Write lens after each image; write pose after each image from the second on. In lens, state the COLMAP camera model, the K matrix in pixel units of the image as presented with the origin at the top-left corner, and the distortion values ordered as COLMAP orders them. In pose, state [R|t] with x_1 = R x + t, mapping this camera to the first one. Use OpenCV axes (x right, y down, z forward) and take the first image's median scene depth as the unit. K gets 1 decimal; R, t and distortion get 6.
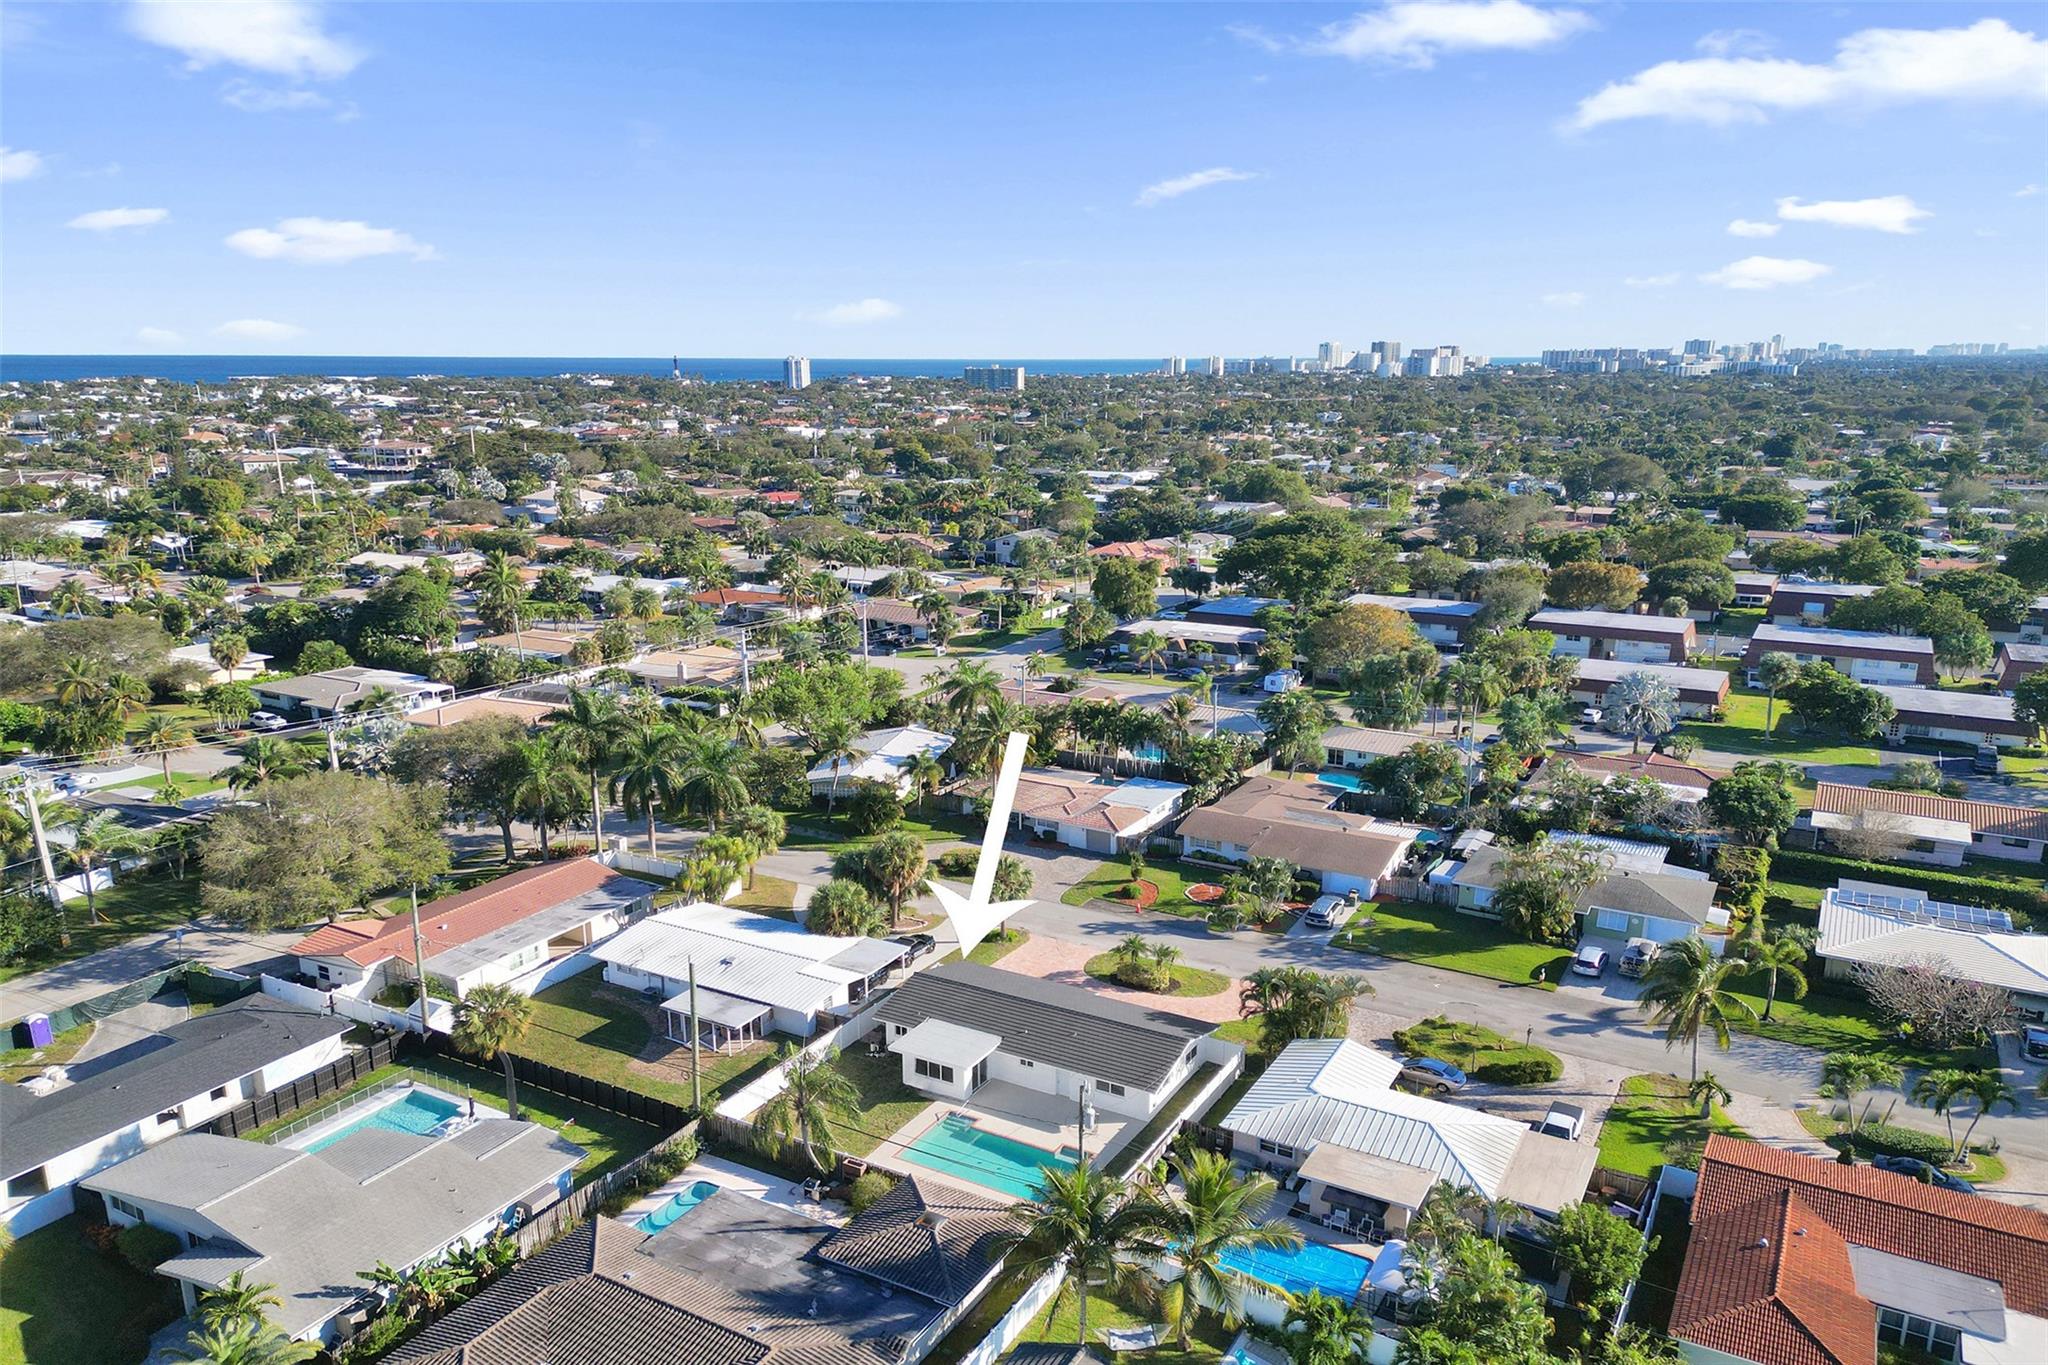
lens RADIAL K [[1467.2, 0, 1032.4], [0, 1467.2, 683.3], [0, 0, 1]] dist [0.059149, -0.021870]
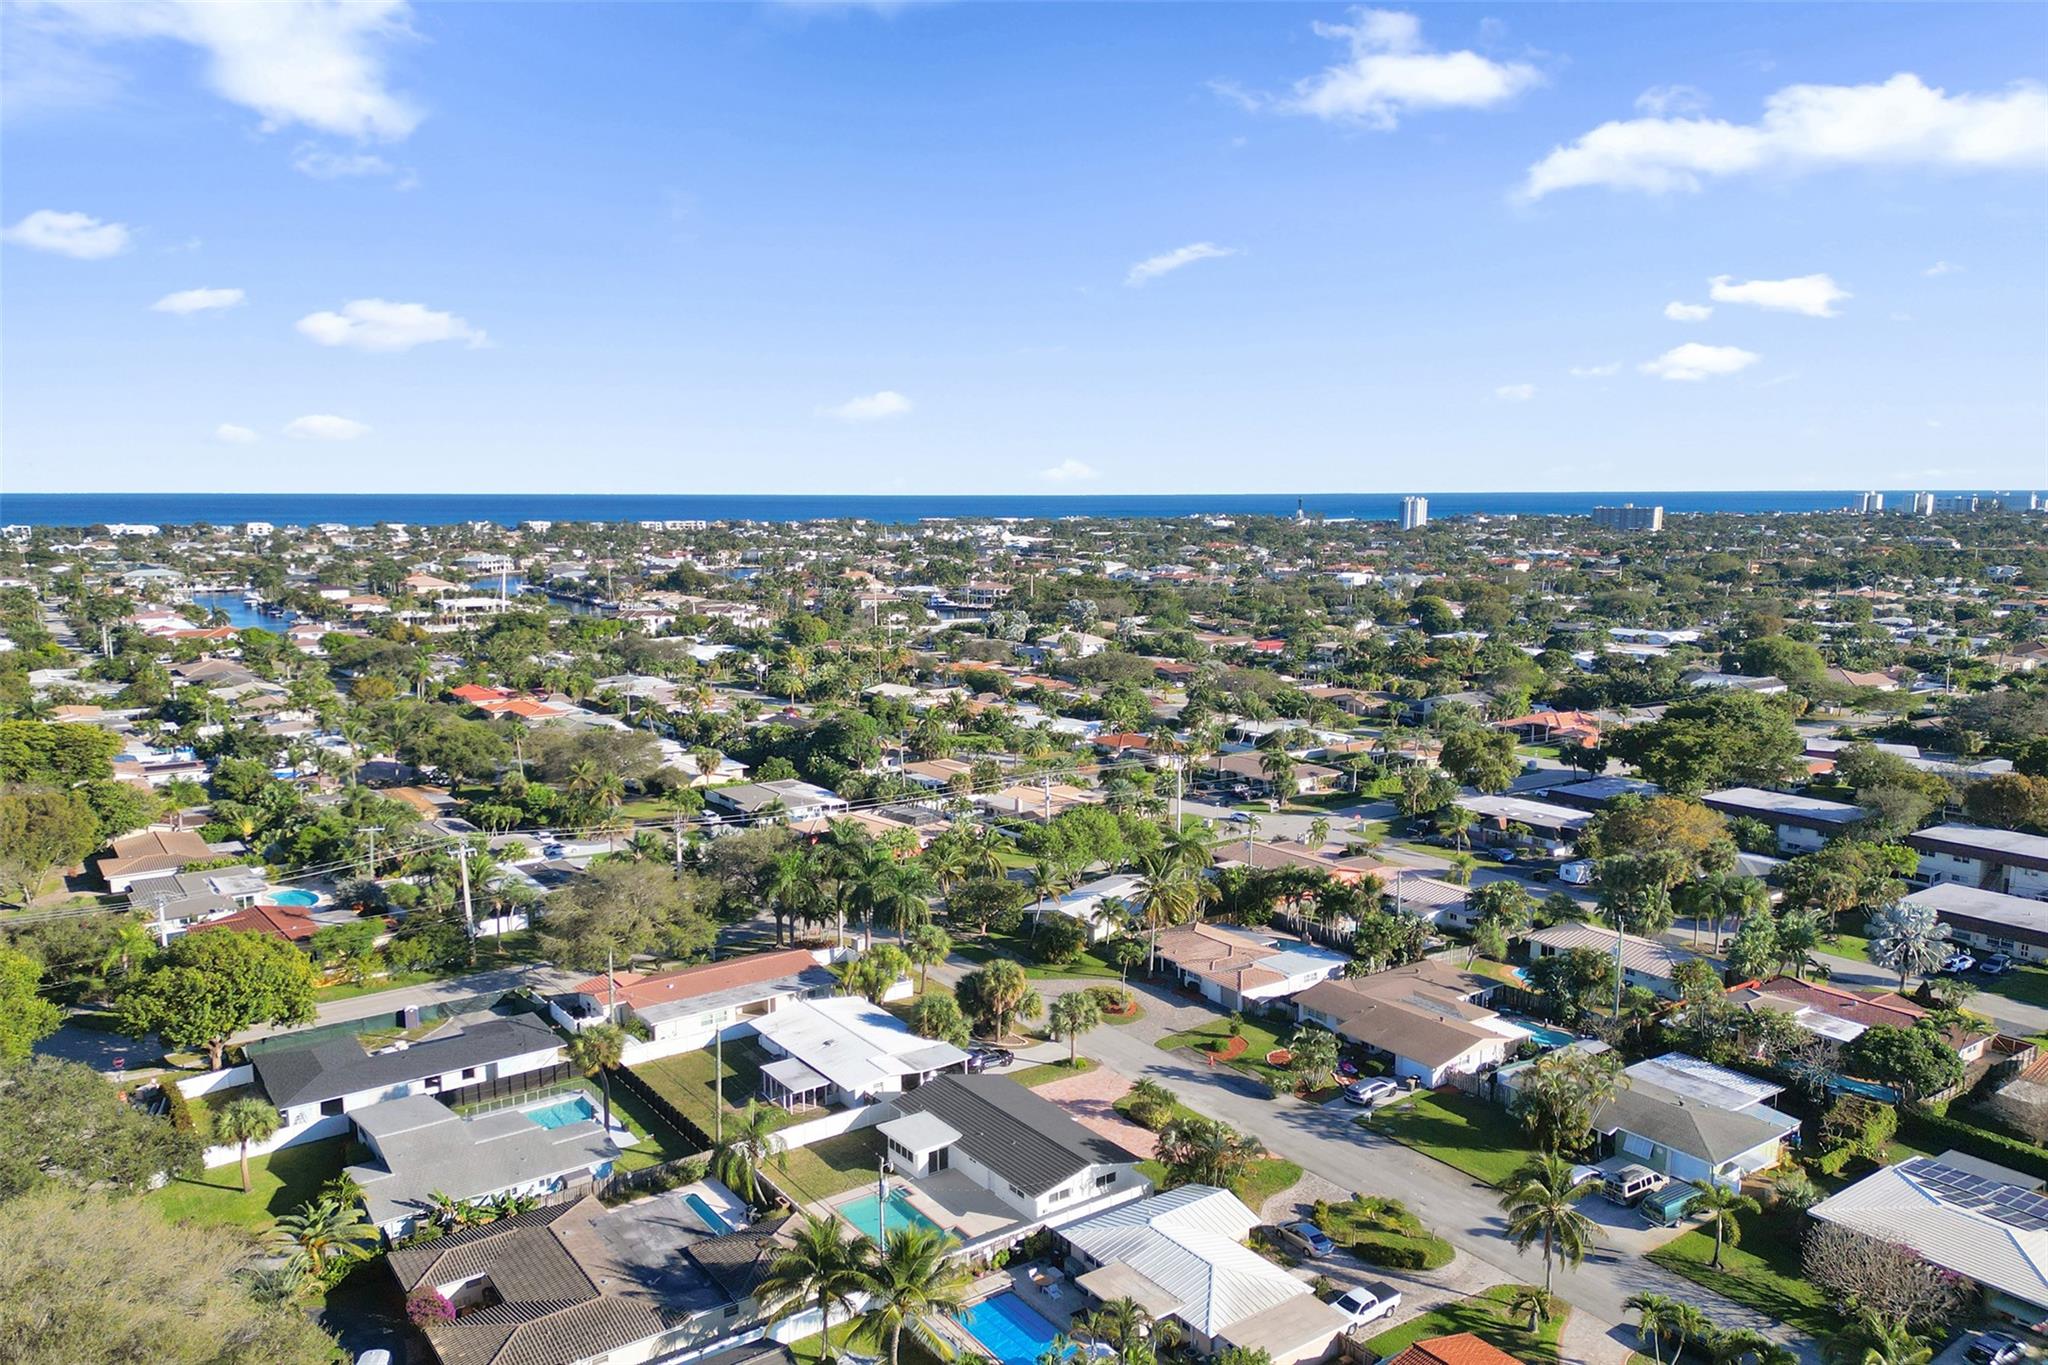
lens RADIAL K [[1467.2, 0, 1014.9], [0, 1467.2, 674.1], [0, 0, 1]] dist [0.059149, -0.021870]
pose [[0.908785, 0.050497, -0.414198, 0.375478], [-0.089828, 0.993052, -0.076022, -0.037879], [0.407481, 0.106294, 0.907007, -0.102665]]
